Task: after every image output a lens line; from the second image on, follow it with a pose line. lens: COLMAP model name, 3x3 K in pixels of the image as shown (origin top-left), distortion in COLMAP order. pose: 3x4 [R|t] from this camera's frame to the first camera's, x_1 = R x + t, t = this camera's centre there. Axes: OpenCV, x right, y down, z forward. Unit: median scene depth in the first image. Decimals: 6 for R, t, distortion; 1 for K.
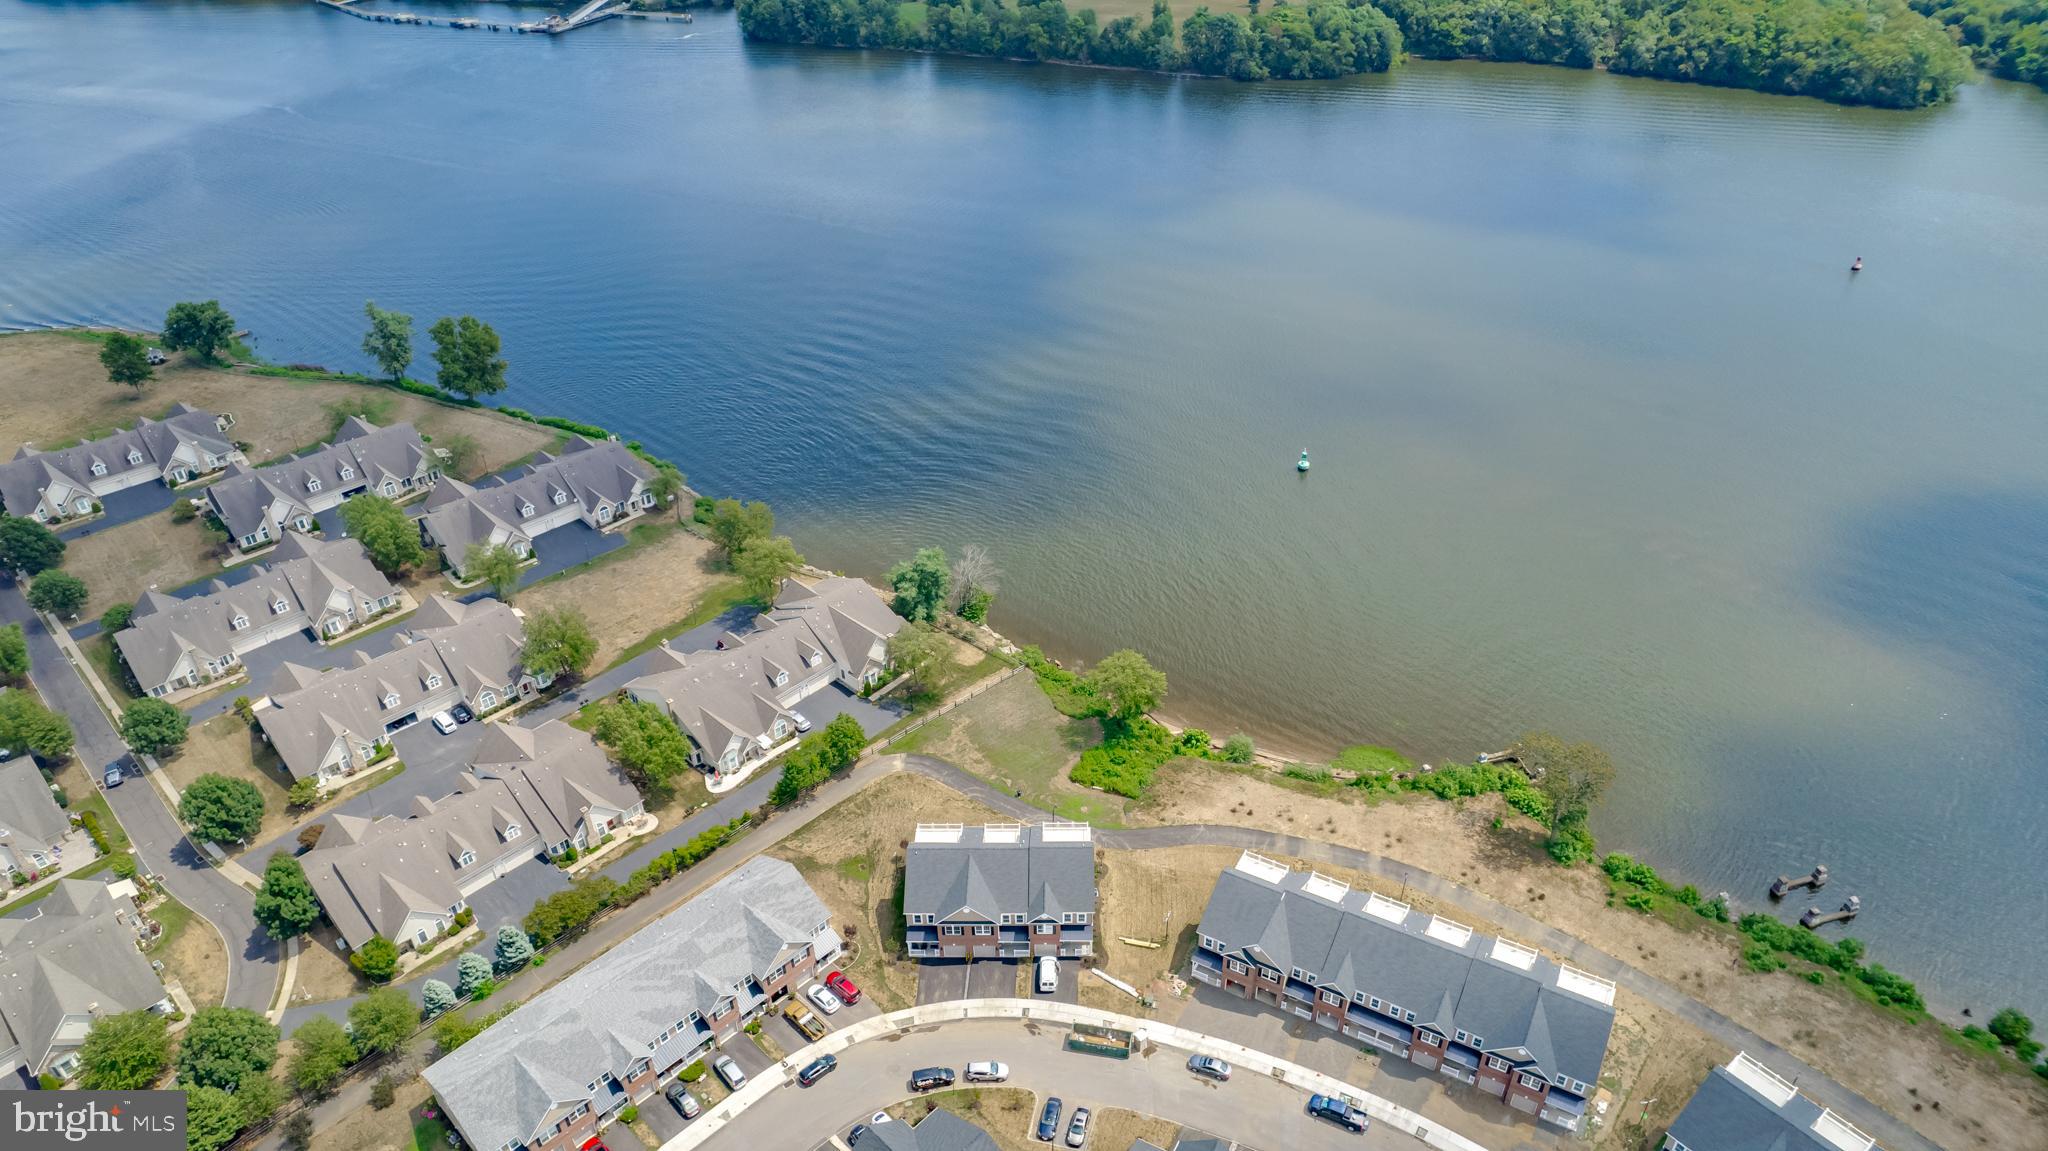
lens RADIAL K [[1303.1, 0, 1028.7], [0, 1303.1, 580.4], [0, 0, 1]] dist [-0.077491, 0.071824]
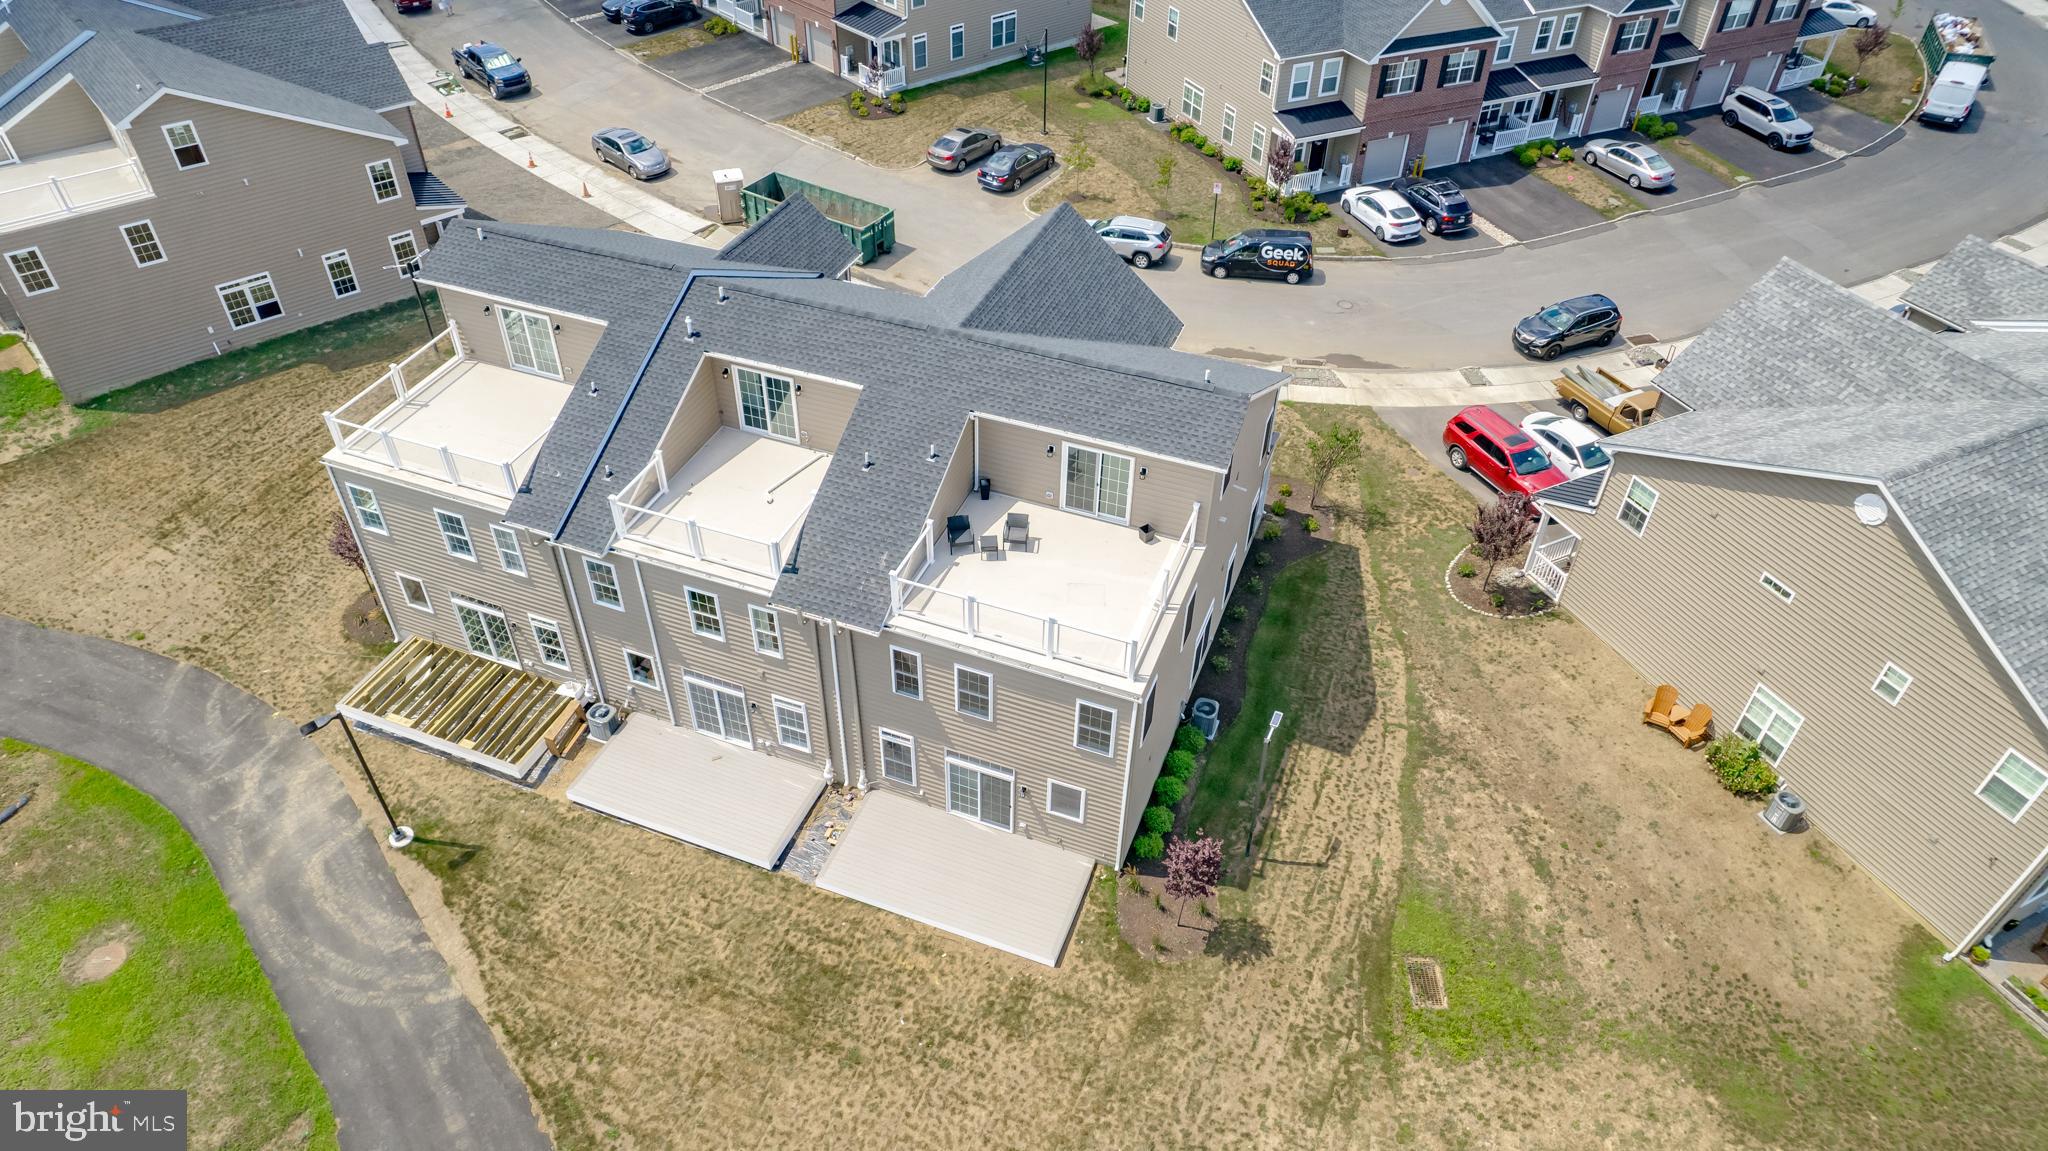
lens RADIAL K [[1303.1, 0, 1028.7], [0, 1303.1, 580.4], [0, 0, 1]] dist [-0.077491, 0.071824]
pose [[-0.940770, -0.221774, 0.256453, -0.063950], [0.189593, 0.282966, 0.940205, 0.016110], [-0.281080, 0.933138, -0.224160, 0.584837]]
